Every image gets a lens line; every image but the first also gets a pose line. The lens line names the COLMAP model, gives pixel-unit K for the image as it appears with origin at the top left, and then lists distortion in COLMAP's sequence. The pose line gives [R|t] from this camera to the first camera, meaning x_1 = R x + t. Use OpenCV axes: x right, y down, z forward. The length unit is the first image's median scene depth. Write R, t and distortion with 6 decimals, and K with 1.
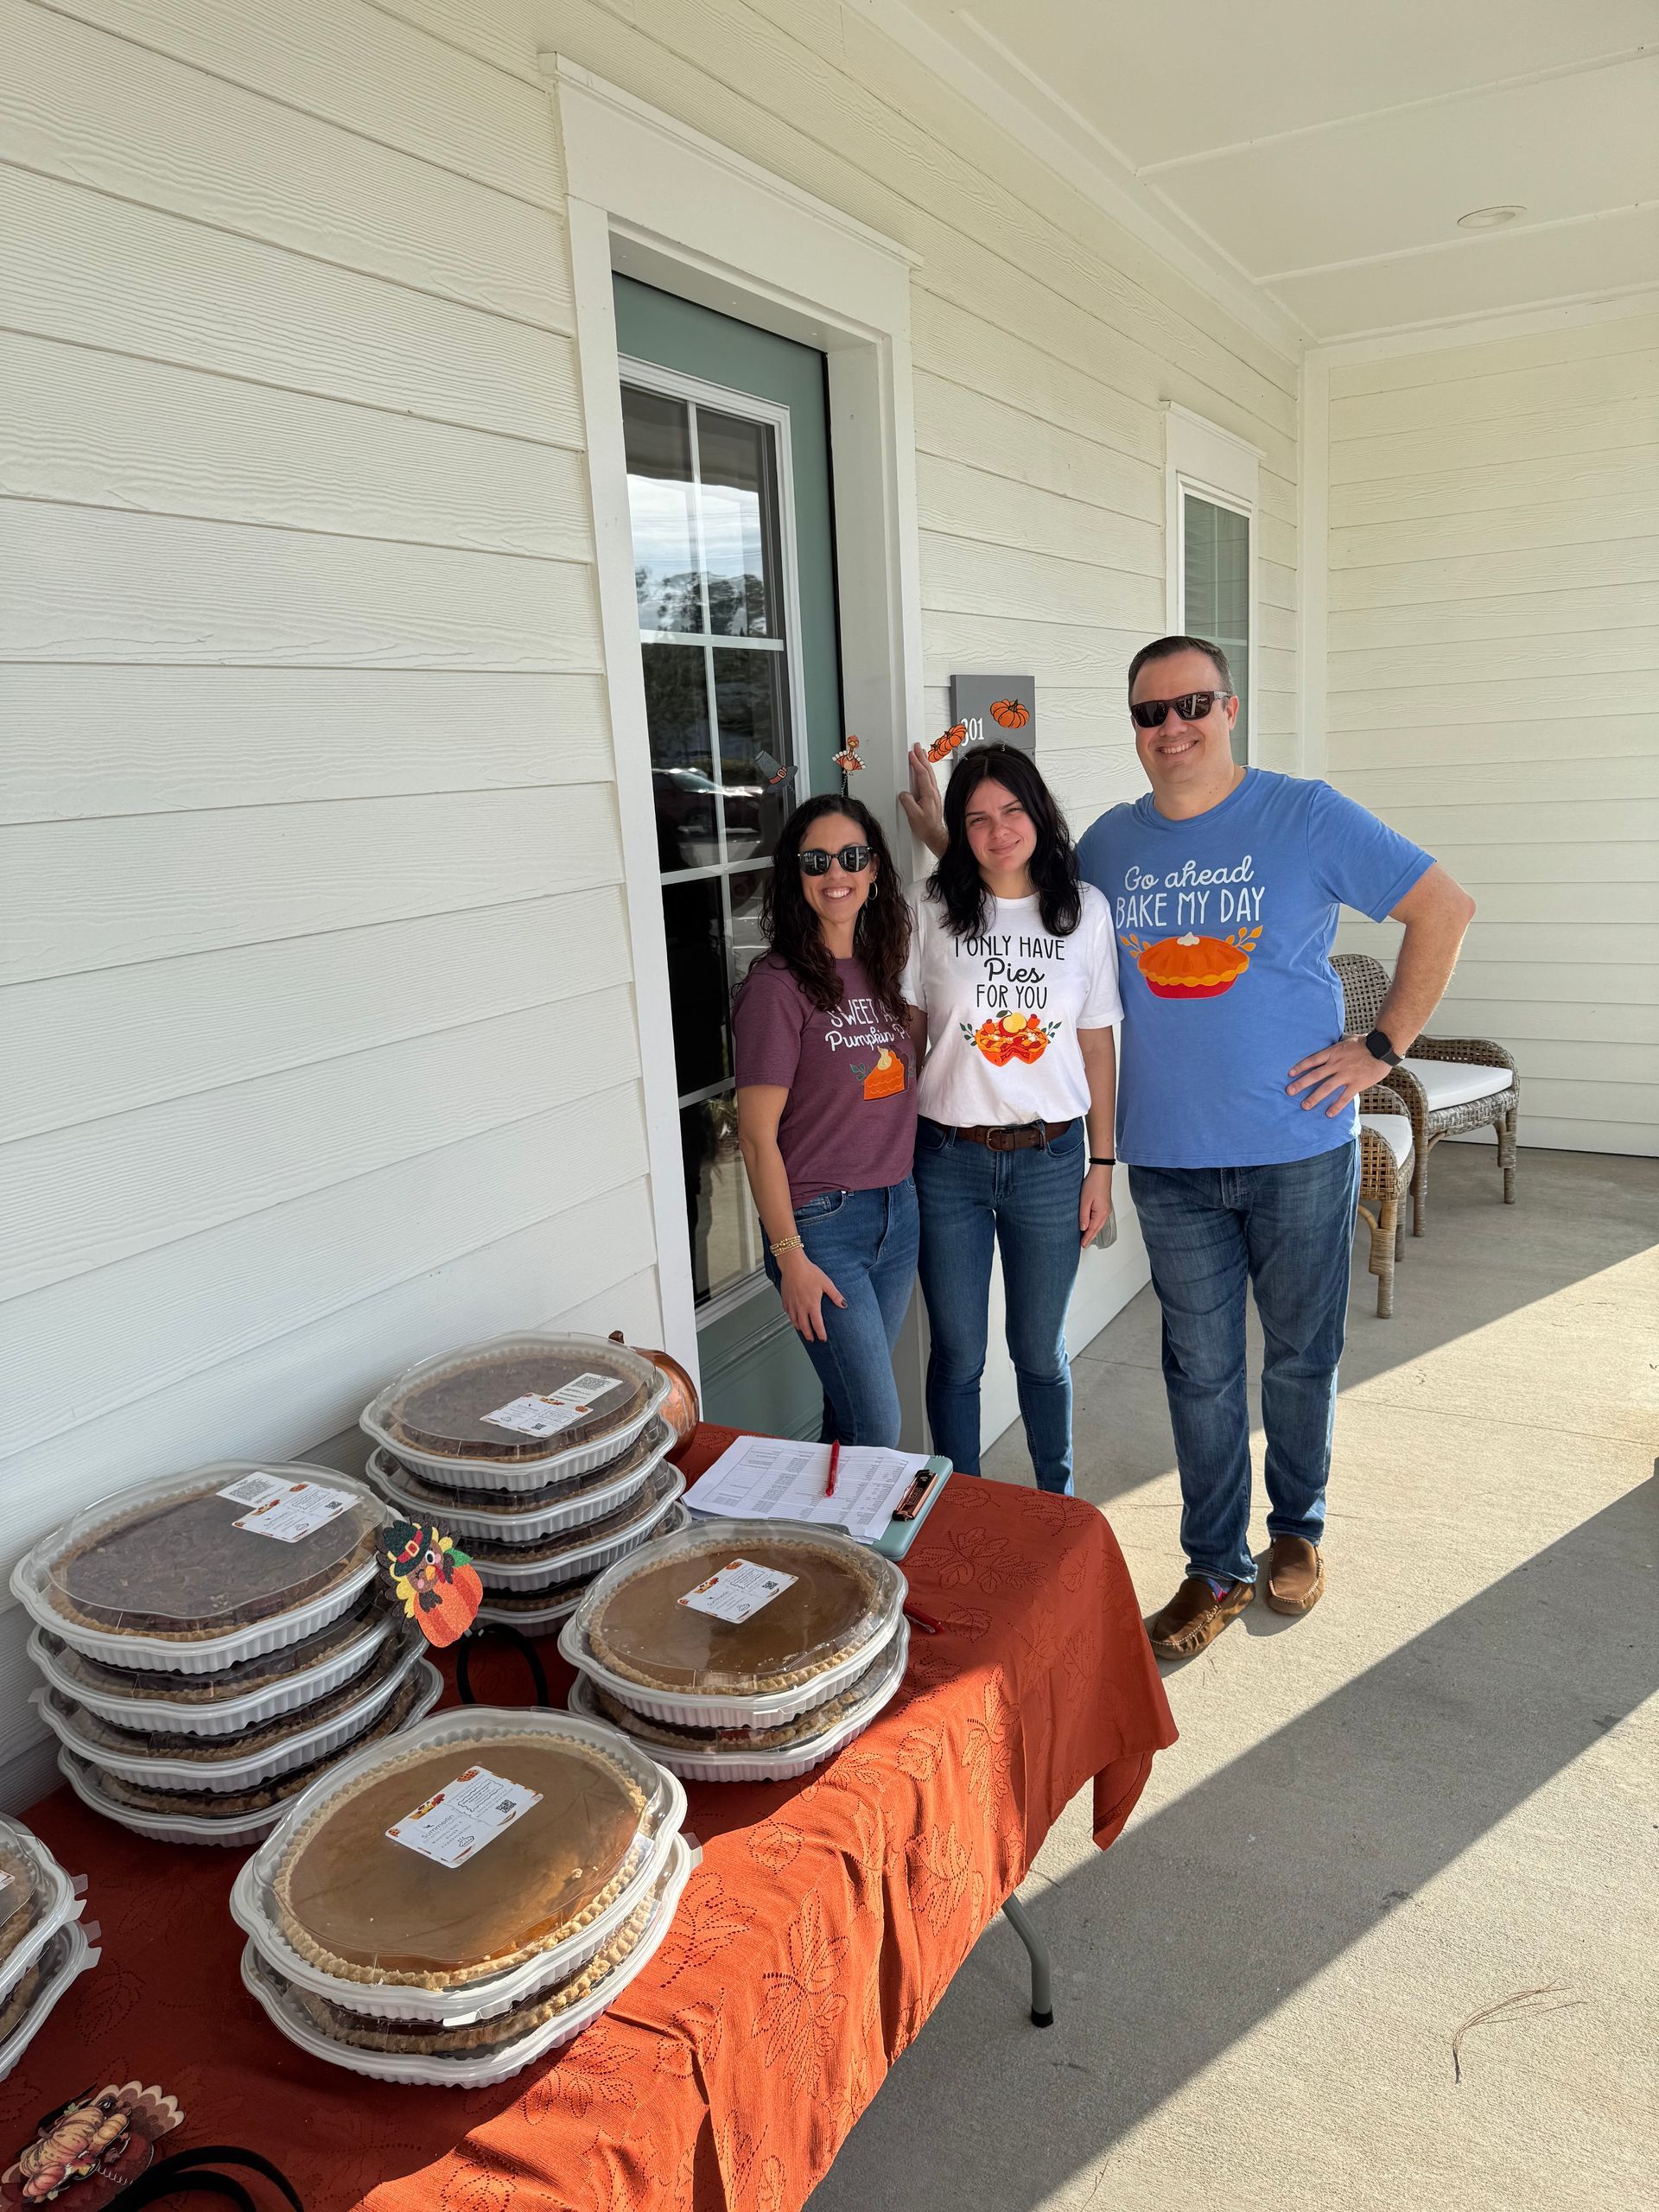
lens RADIAL K [[1548.8, 0, 829.5], [0, 1548.8, 1106.0], [0, 0, 1]] dist [0.041644, -0.055552]
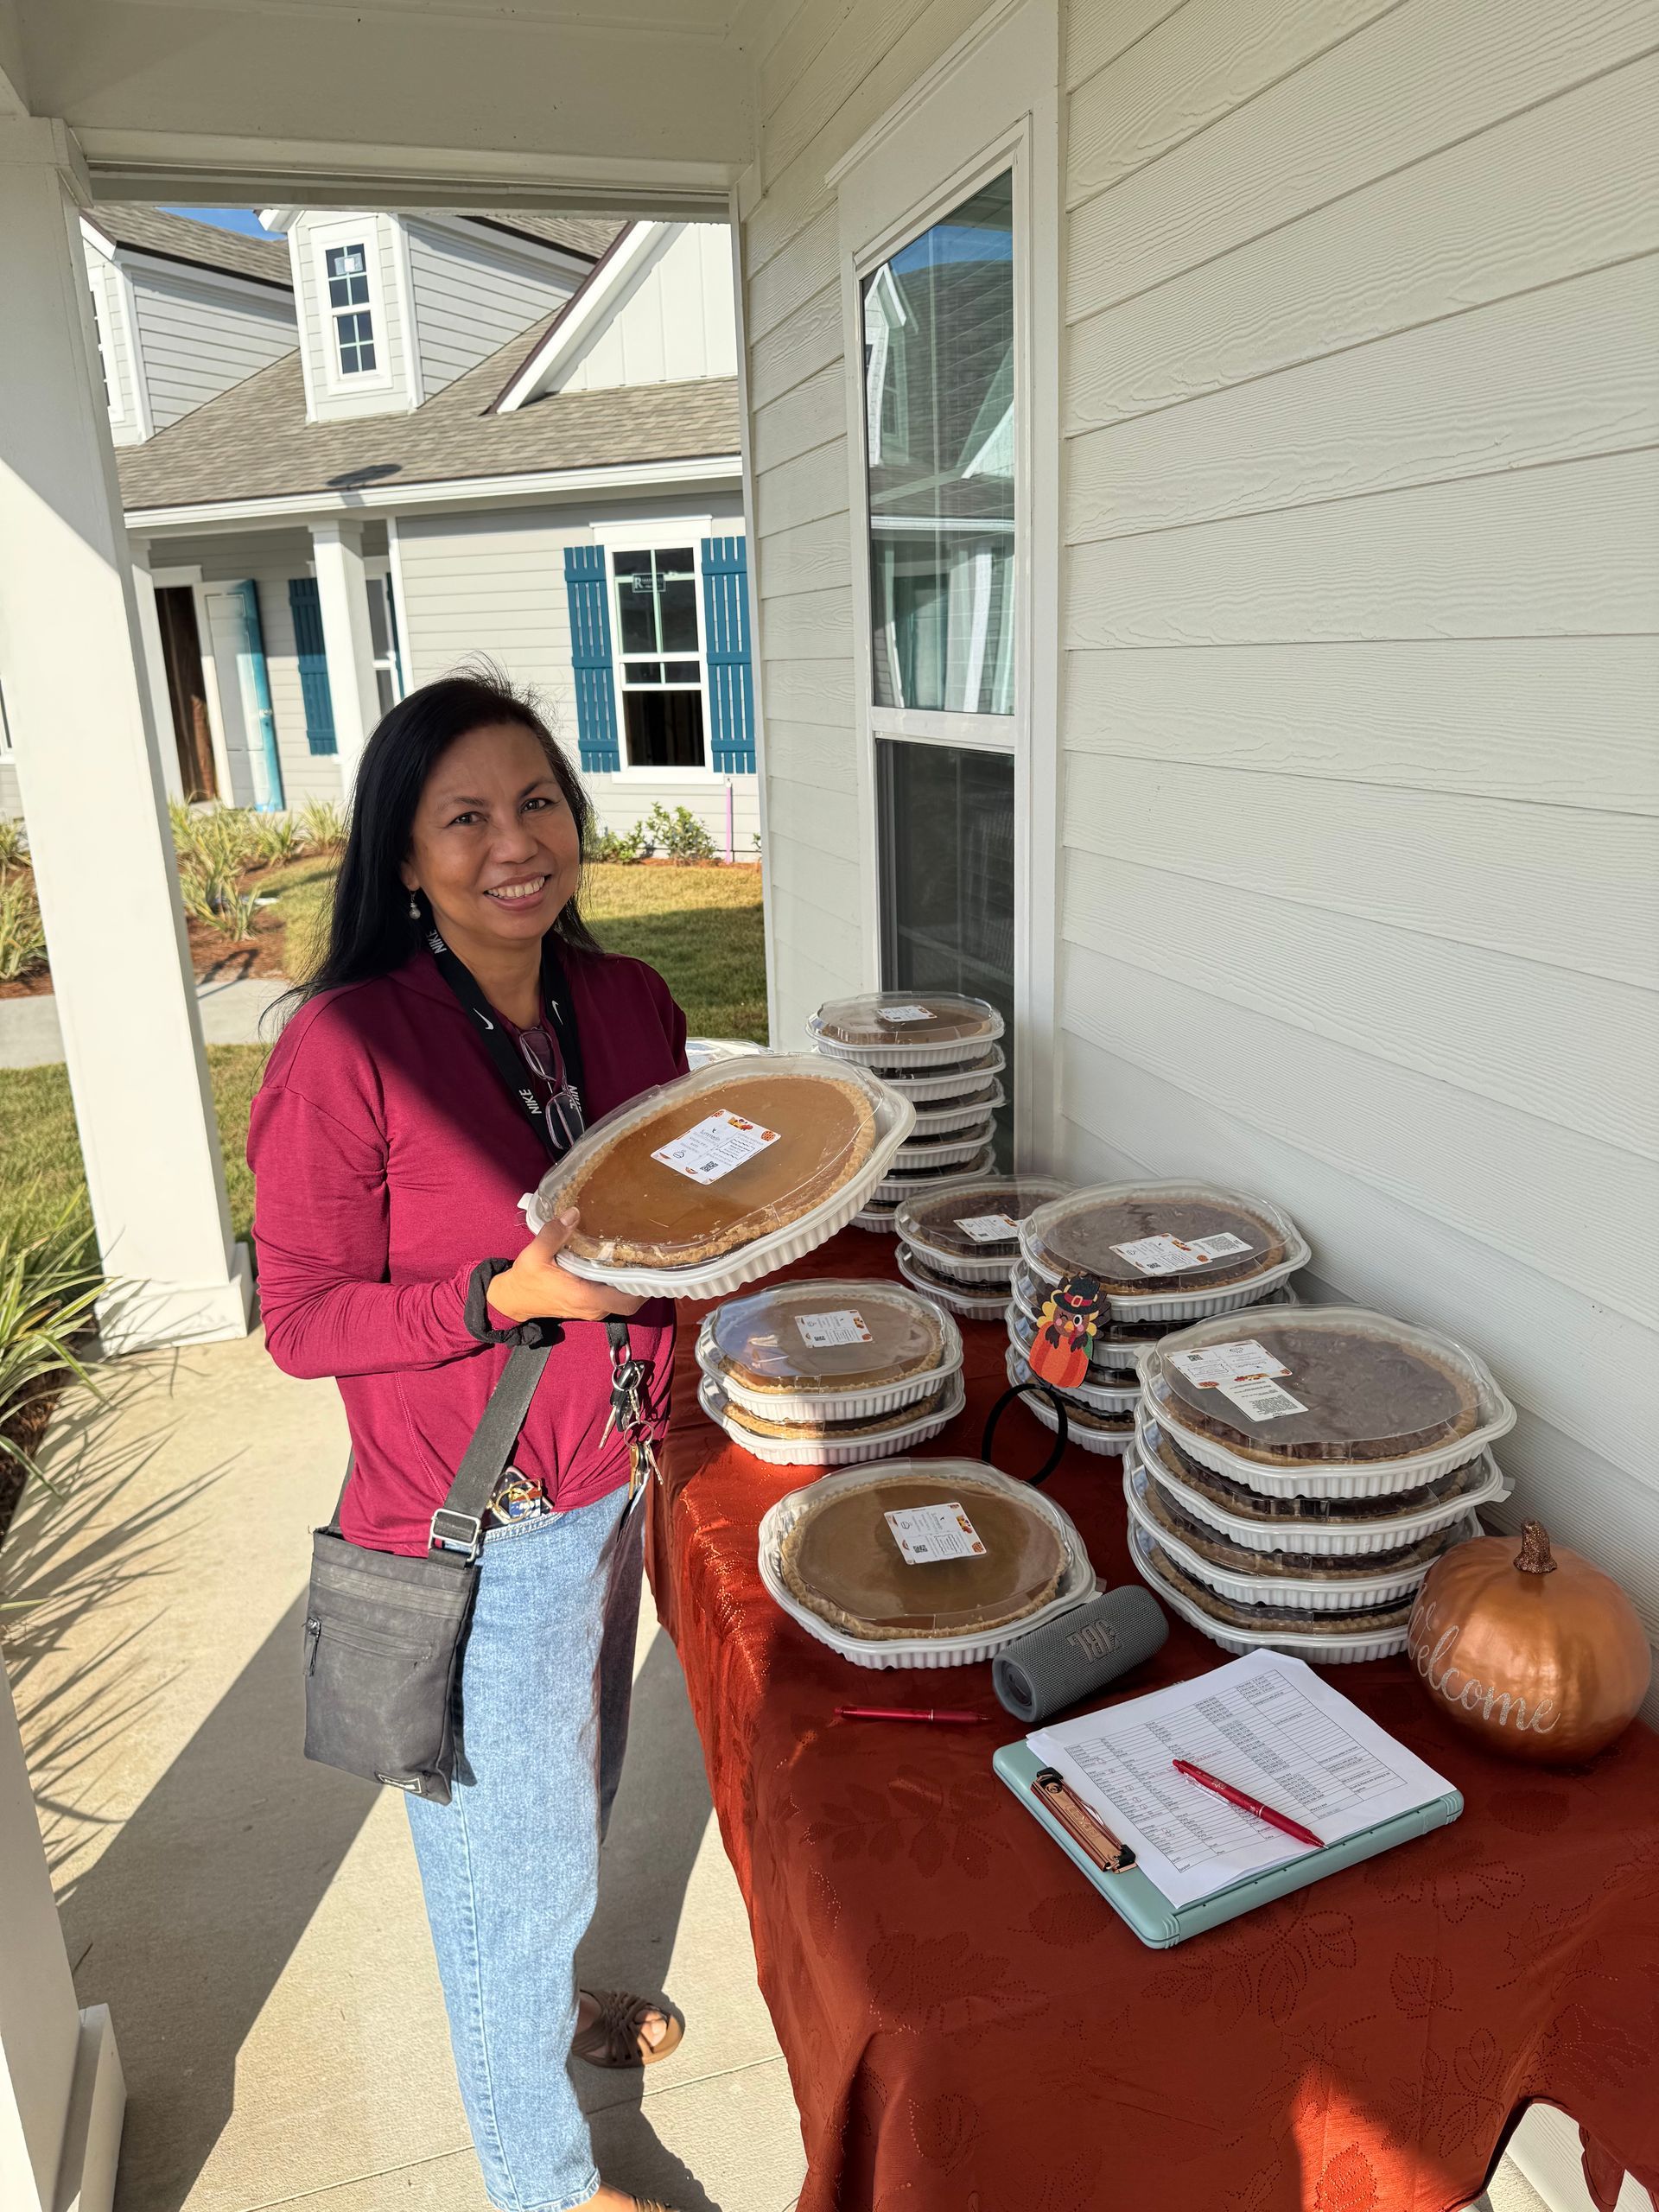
lens RADIAL K [[1548.8, 0, 829.5], [0, 1548.8, 1106.0], [0, 0, 1]] dist [0.041644, -0.055552]
pose [[-0.701880, 0.264108, -0.661522, 0.581015], [-0.102274, 0.881729, 0.460537, -0.353214], [0.704915, 0.390898, -0.591856, 1.477005]]
